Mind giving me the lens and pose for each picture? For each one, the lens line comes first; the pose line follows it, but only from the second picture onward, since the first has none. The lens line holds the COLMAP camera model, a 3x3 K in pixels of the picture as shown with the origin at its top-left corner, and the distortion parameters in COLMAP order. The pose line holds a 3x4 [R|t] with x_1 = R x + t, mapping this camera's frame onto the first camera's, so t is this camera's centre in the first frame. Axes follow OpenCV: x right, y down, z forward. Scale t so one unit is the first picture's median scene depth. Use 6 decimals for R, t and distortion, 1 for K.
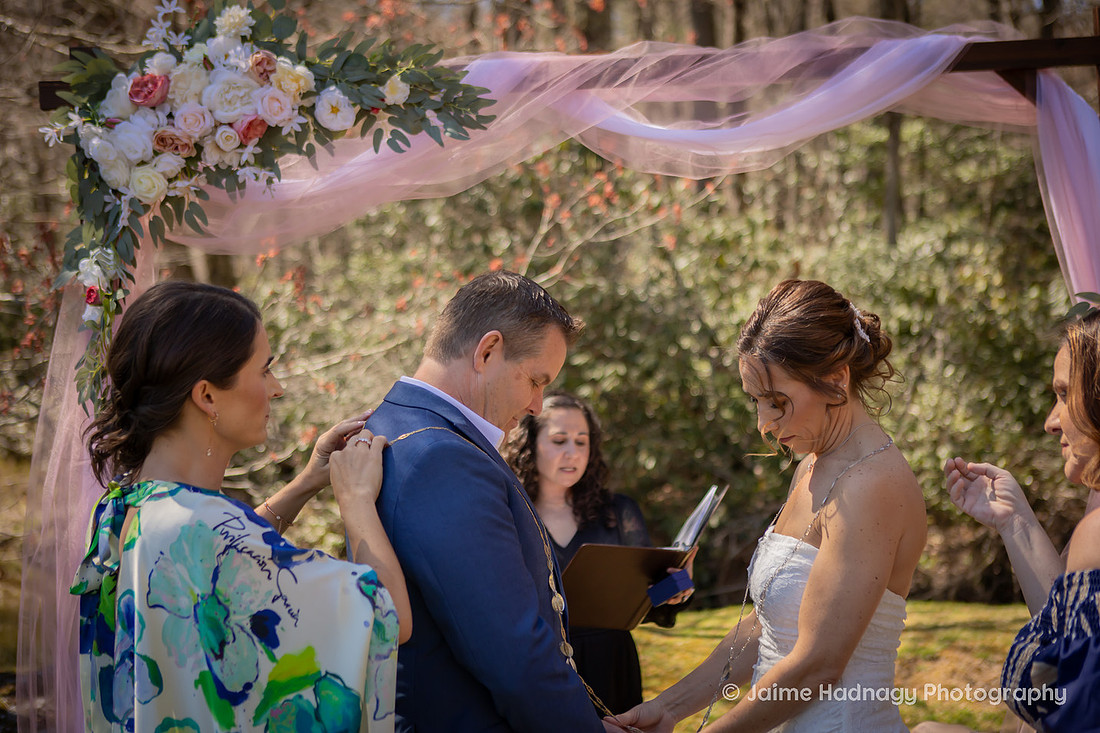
lens RADIAL K [[1587.7, 0, 550.0], [0, 1587.7, 366.5], [0, 0, 1]] dist [0.024930, 0.054065]
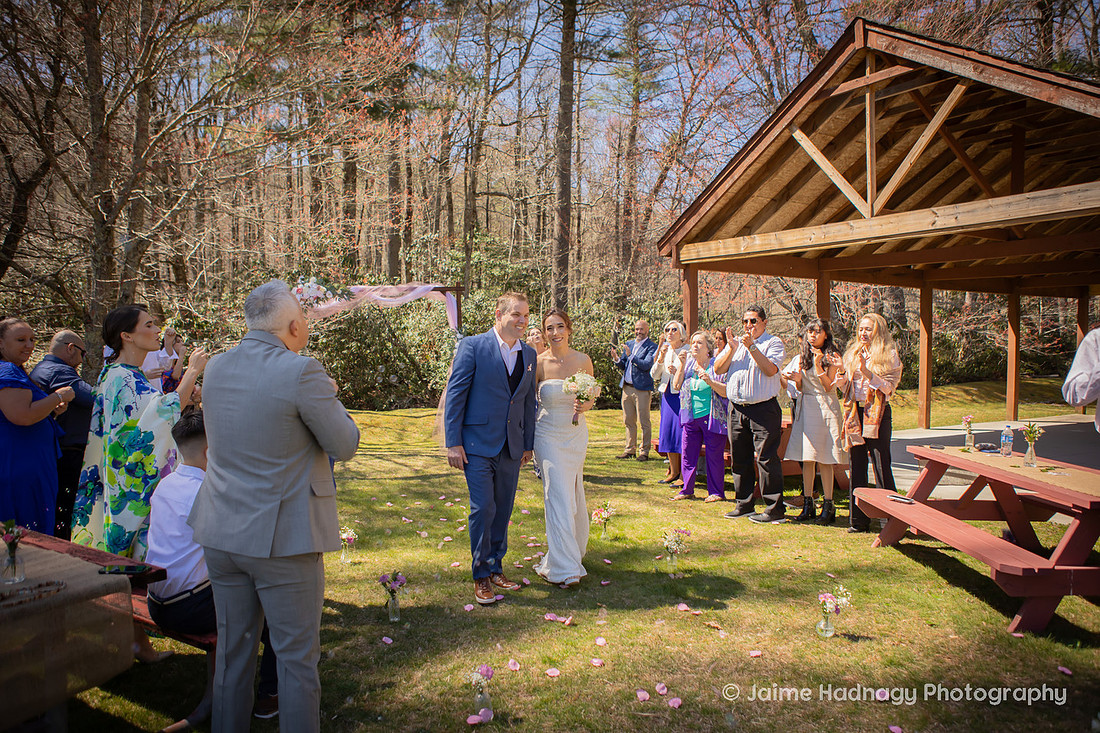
lens RADIAL K [[779.5, 0, 554.4], [0, 779.5, 362.7], [0, 0, 1]] dist [-0.101565, 0.071221]
pose [[0.953380, 0.022315, 0.300945, -0.199050], [-0.027863, 0.999511, 0.014158, 0.034284], [-0.300482, -0.021883, 0.953536, -2.106742]]
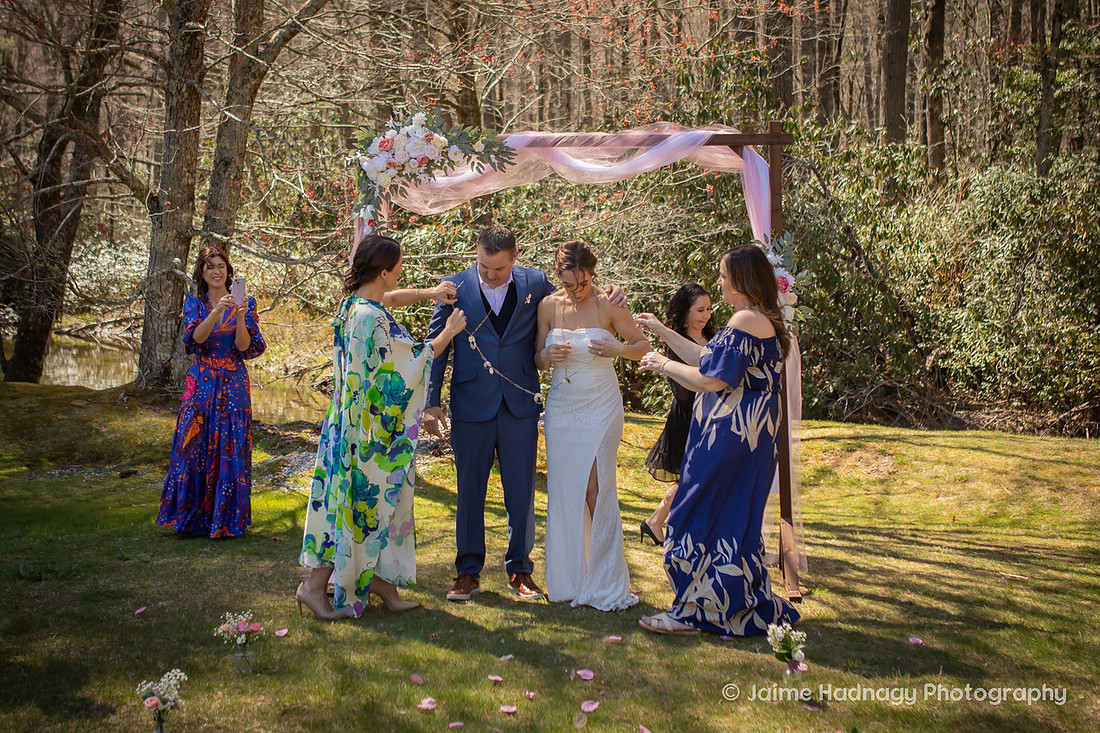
lens RADIAL K [[1514.9, 0, 529.4], [0, 1514.9, 251.9], [0, 0, 1]] dist [-0.061279, 0.017281]
pose [[0.982331, 0.054529, -0.179033, 0.434513], [-0.054893, 0.998488, 0.002920, -0.015739], [0.178922, 0.006959, 0.983839, -1.406091]]
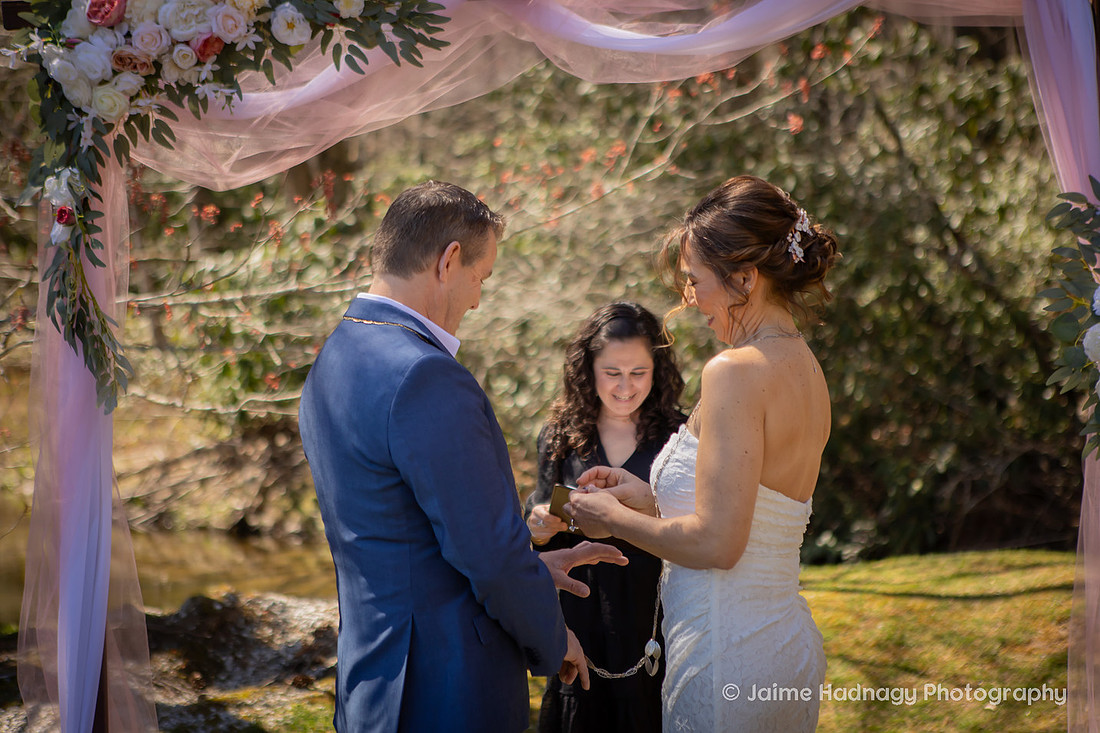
lens RADIAL K [[2099.9, 0, 550.0], [0, 2099.9, 366.5], [0, 0, 1]] dist [0.230790, -0.027518]
pose [[0.993312, -0.008157, -0.115169, 0.182431], [0.013413, 0.998900, 0.044935, -0.003269], [0.114676, -0.046180, 0.992329, -0.327253]]
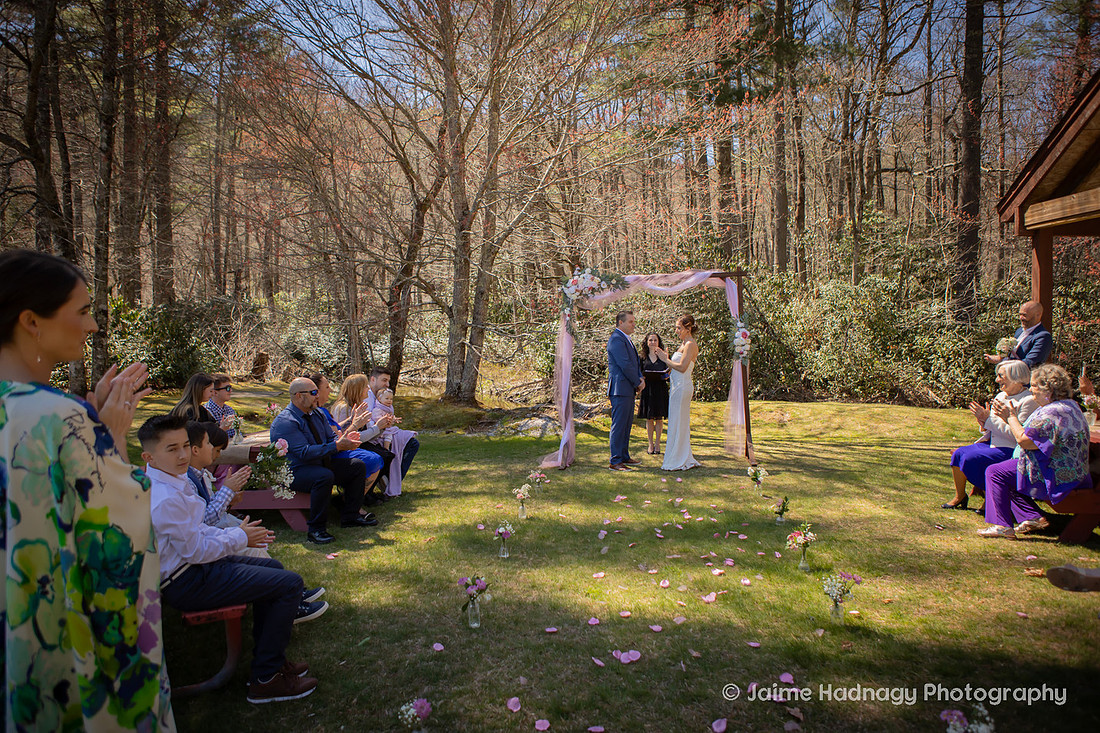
lens RADIAL K [[763.0, 0, 550.8], [0, 763.0, 362.2], [0, 0, 1]] dist [-0.101440, 0.070658]
pose [[0.971589, 0.028941, -0.234900, 0.366703], [-0.019686, 0.998938, 0.041650, 0.018139], [0.235856, -0.035843, 0.971127, -1.922633]]
